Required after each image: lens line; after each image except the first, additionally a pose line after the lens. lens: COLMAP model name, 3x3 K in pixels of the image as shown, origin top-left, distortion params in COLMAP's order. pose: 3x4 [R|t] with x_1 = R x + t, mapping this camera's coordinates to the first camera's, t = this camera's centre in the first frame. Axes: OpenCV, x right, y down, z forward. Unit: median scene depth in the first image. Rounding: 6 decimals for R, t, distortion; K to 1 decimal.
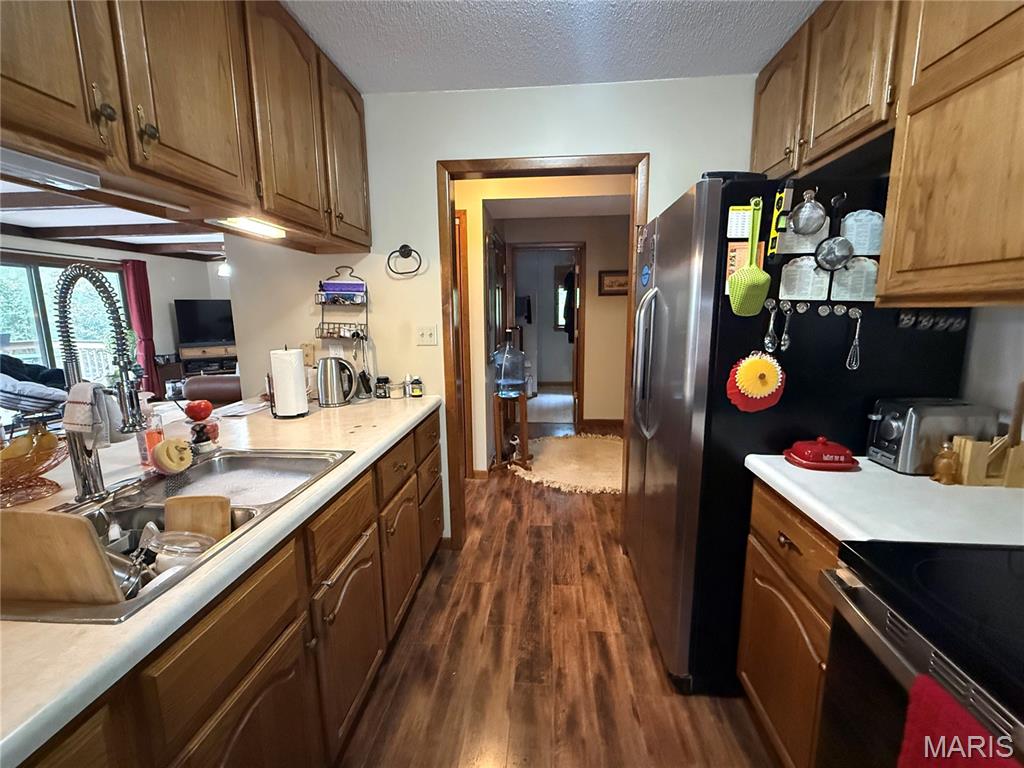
lens RADIAL K [[457.8, 0, 514.9], [0, 457.8, 385.6], [0, 0, 1]] dist [0.009036, -0.000549]
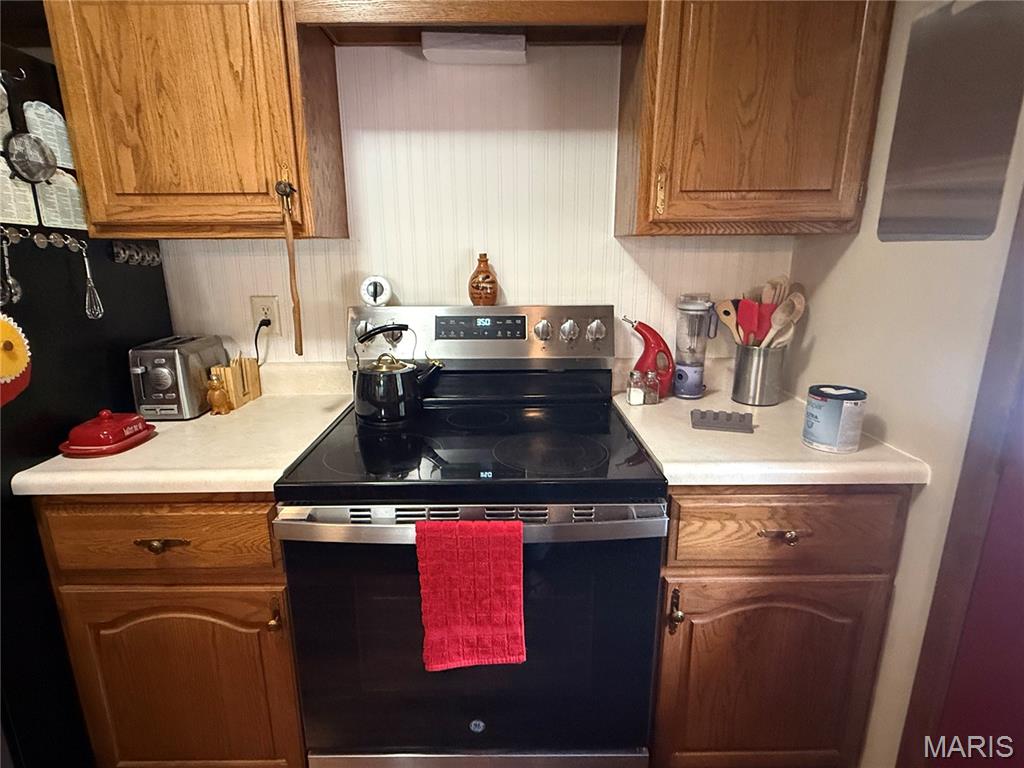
lens RADIAL K [[551.0, 0, 513.6], [0, 551.0, 385.6], [0, 0, 1]] dist [0.008040, 0.001029]
pose [[-0.088202, -0.238716, 0.967076, -0.273642], [0.170188, 0.952973, 0.250757, -0.042202], [-0.981456, 0.186702, -0.043427, 0.375422]]
